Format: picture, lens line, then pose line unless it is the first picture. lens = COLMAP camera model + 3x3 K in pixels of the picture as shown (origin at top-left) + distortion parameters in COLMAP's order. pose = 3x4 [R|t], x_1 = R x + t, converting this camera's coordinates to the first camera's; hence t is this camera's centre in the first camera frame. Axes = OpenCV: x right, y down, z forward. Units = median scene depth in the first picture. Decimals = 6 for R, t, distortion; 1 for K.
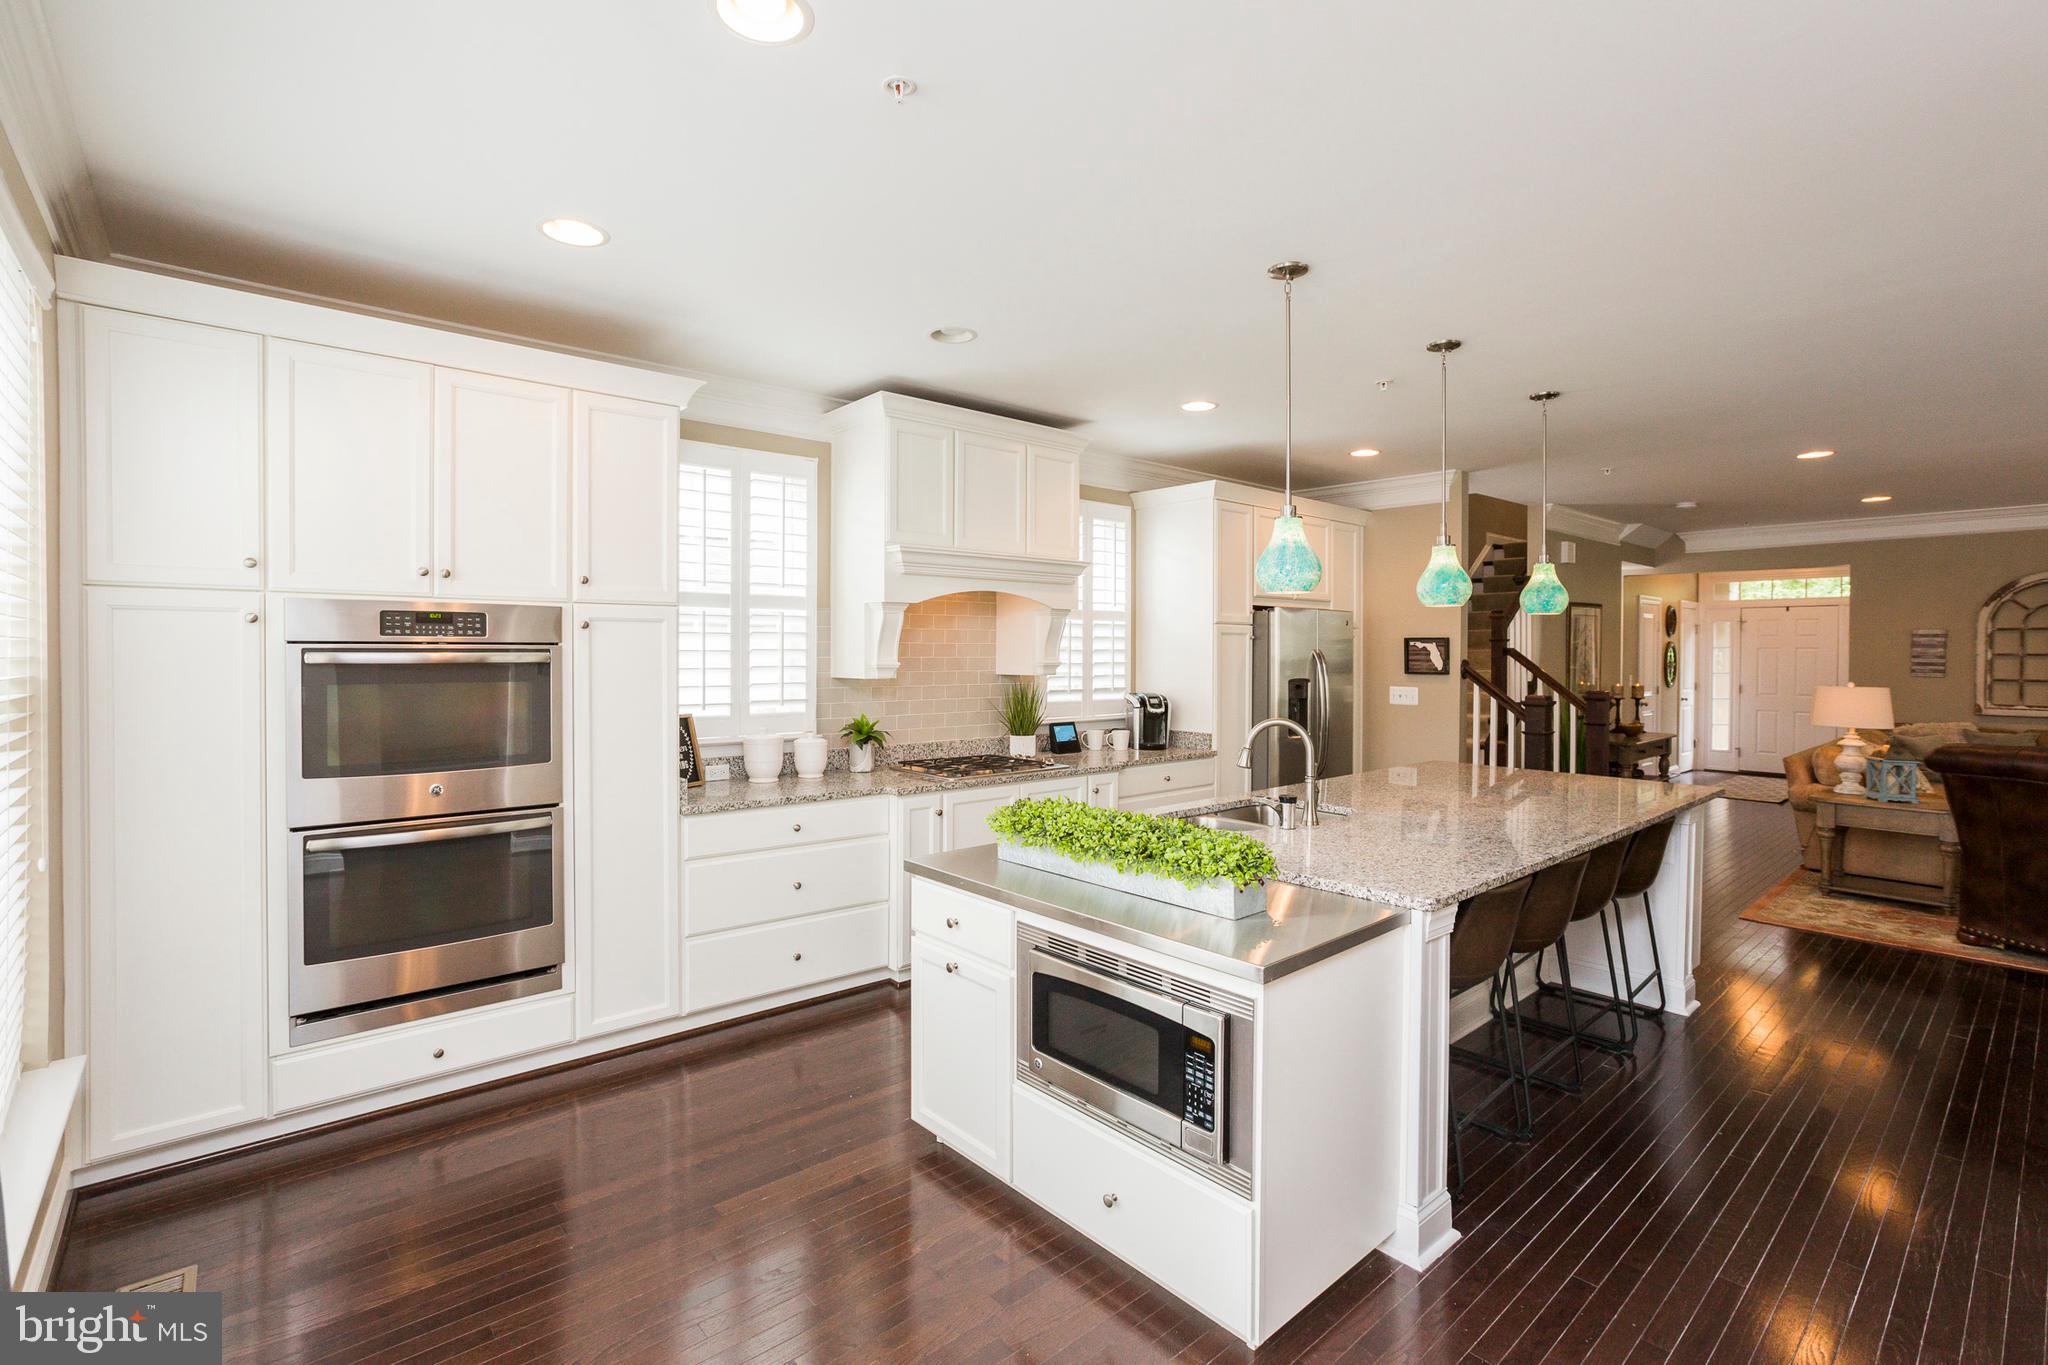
lens RADIAL K [[936.2, 0, 1001.5], [0, 936.2, 657.8], [0, 0, 1]] dist [-0.011418, 0.007836]
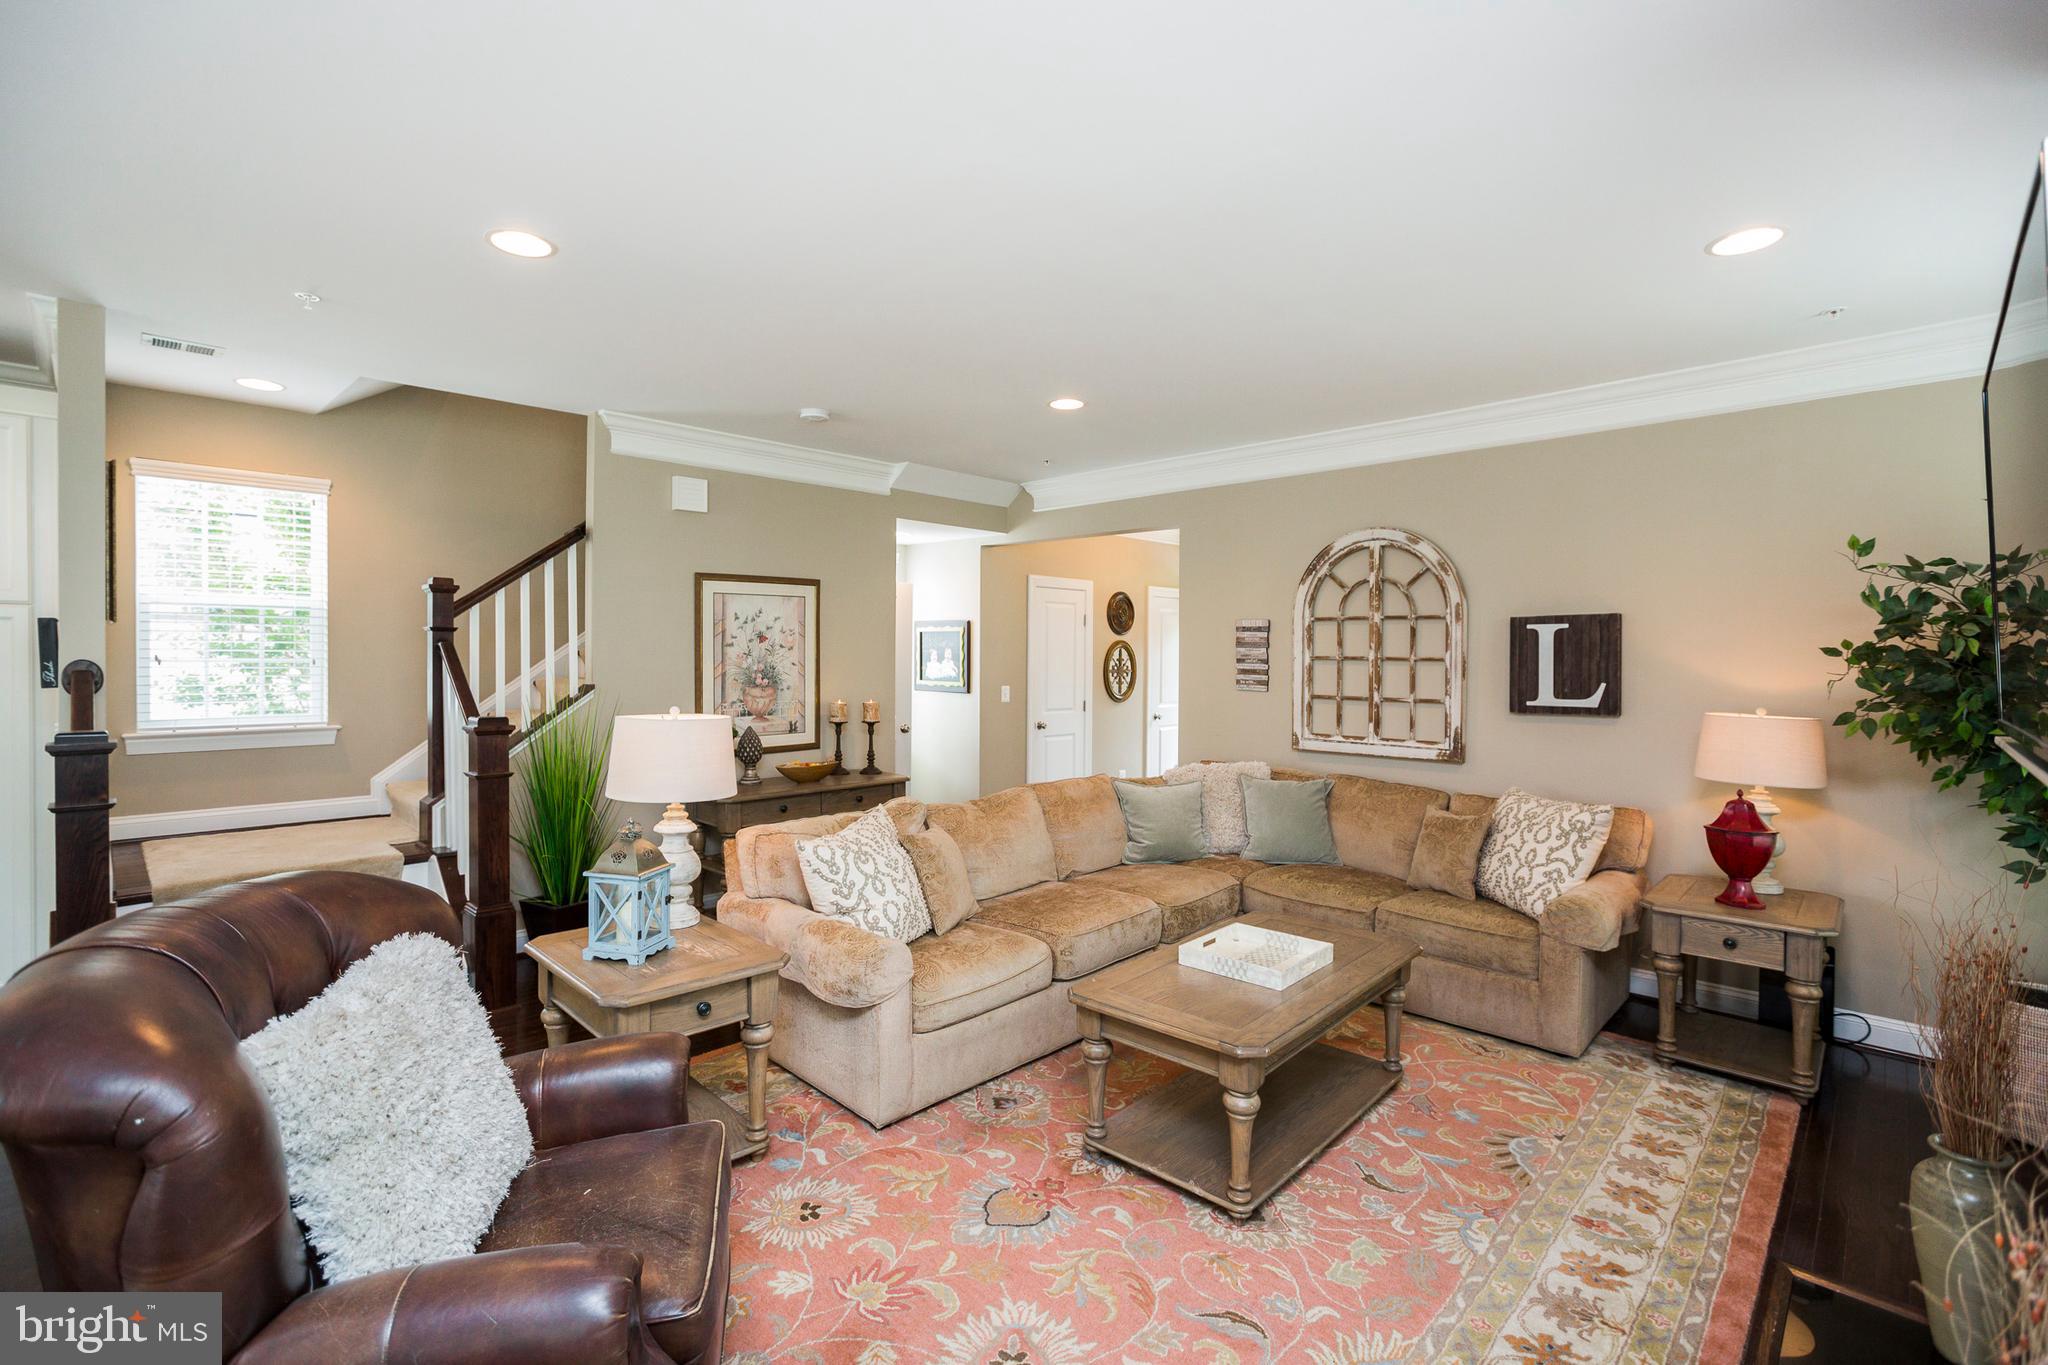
lens RADIAL K [[936.2, 0, 1015.7], [0, 936.2, 667.3], [0, 0, 1]] dist [-0.011418, 0.007836]
pose [[0.995025, 0.000902, 0.099621, 0.938491], [-0.001420, 0.999986, 0.005130, 0.000624], [-0.099615, -0.005246, 0.995012, 0.434294]]
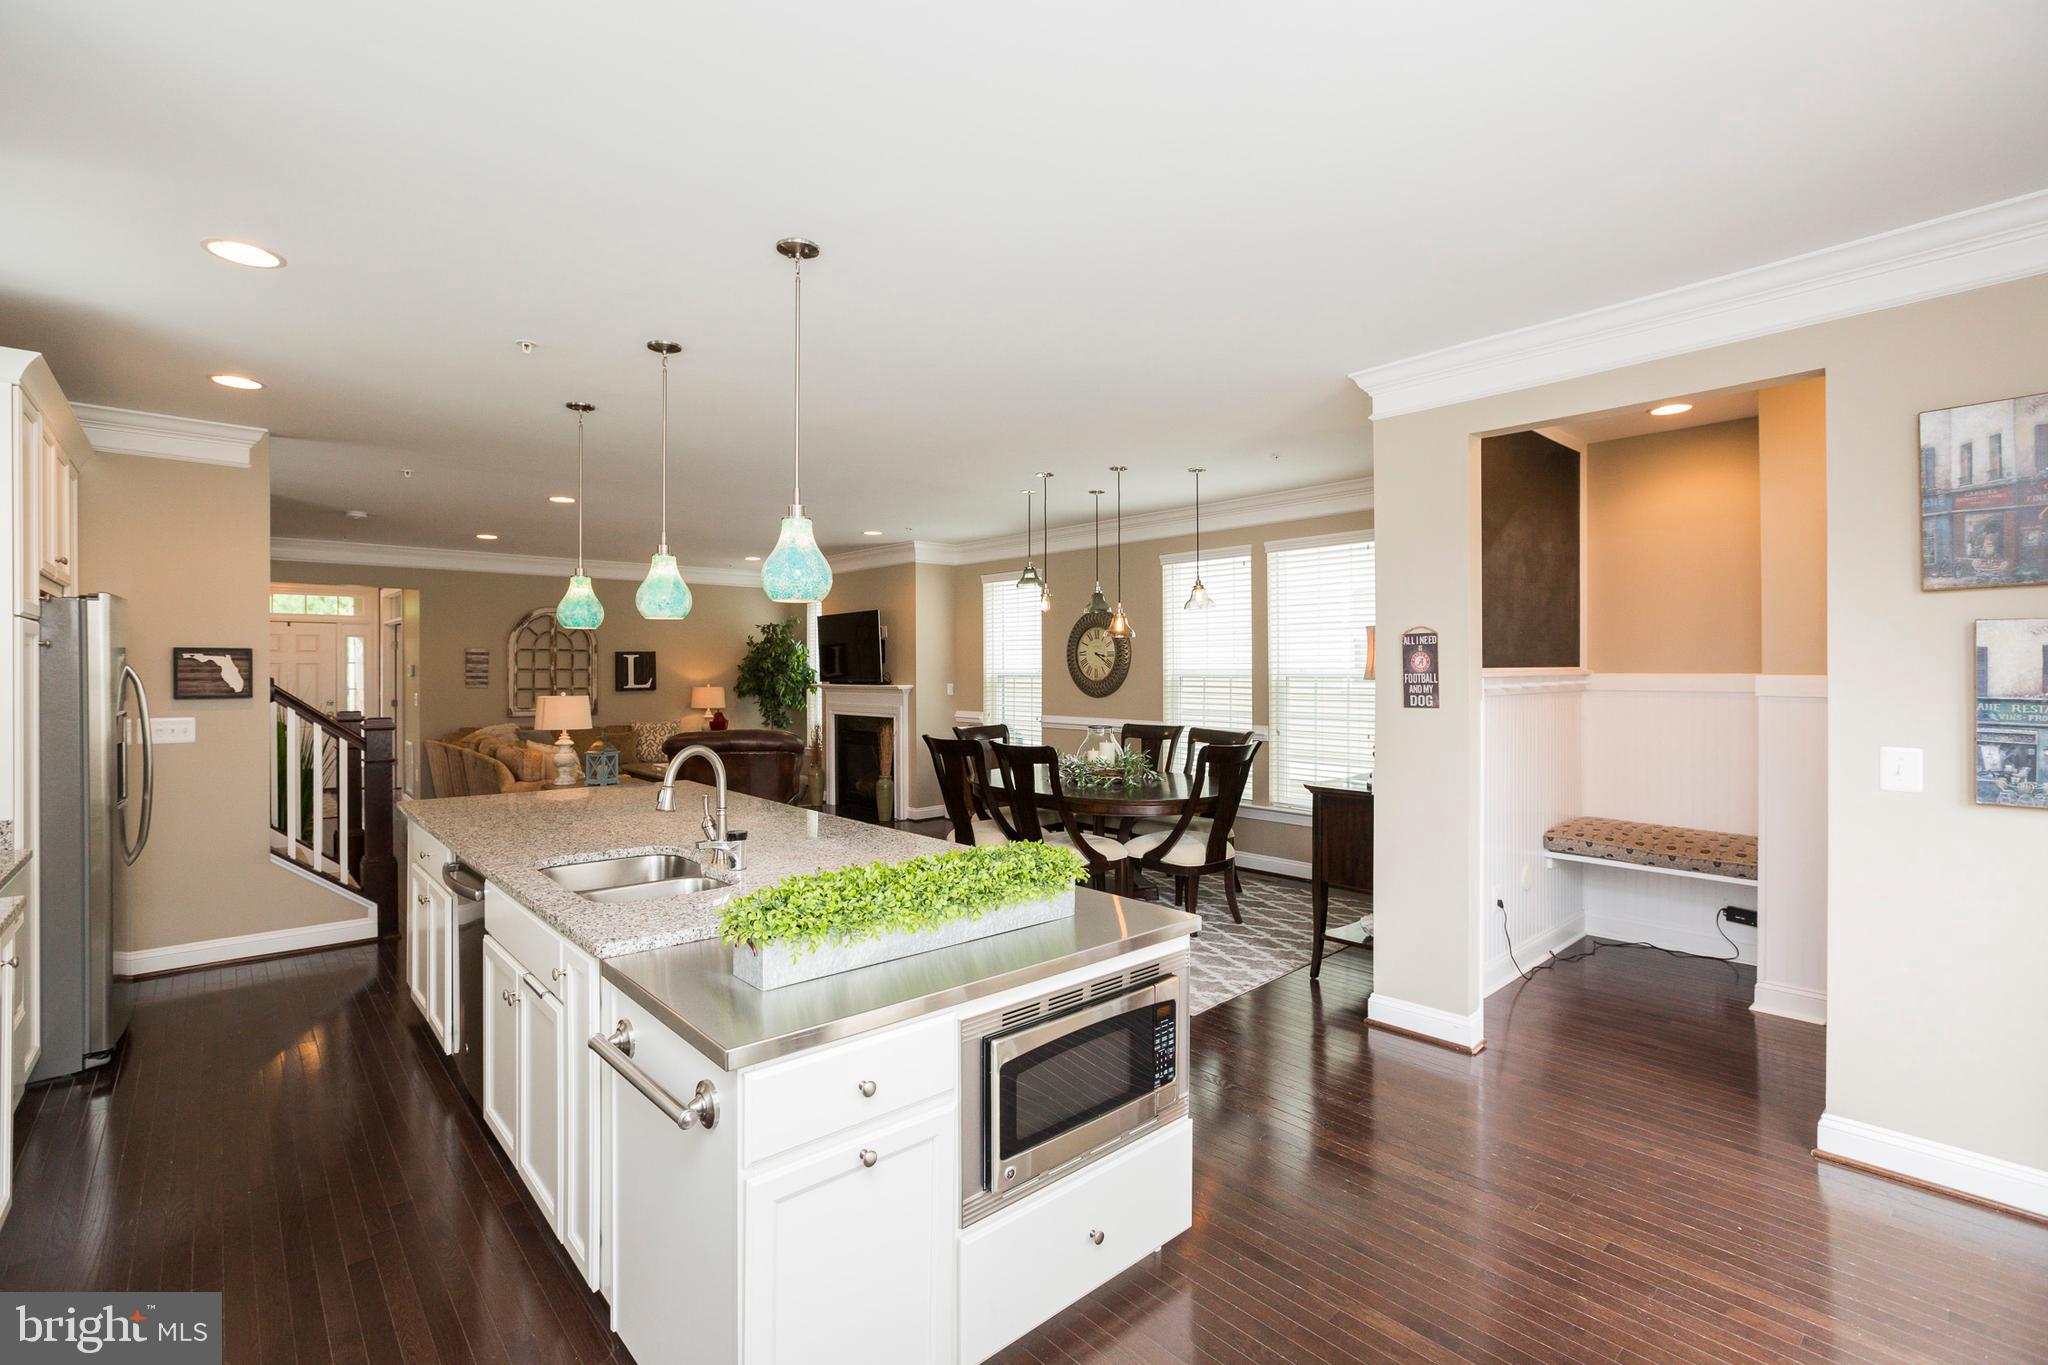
lens RADIAL K [[936.2, 0, 1044.0], [0, 936.2, 667.4], [0, 0, 1]] dist [-0.011418, 0.007836]
pose [[-0.029316, -0.002004, 0.999568, -0.290662], [0.008375, 0.999962, 0.002250, -0.002773], [-0.999535, 0.008437, -0.029298, 0.371574]]
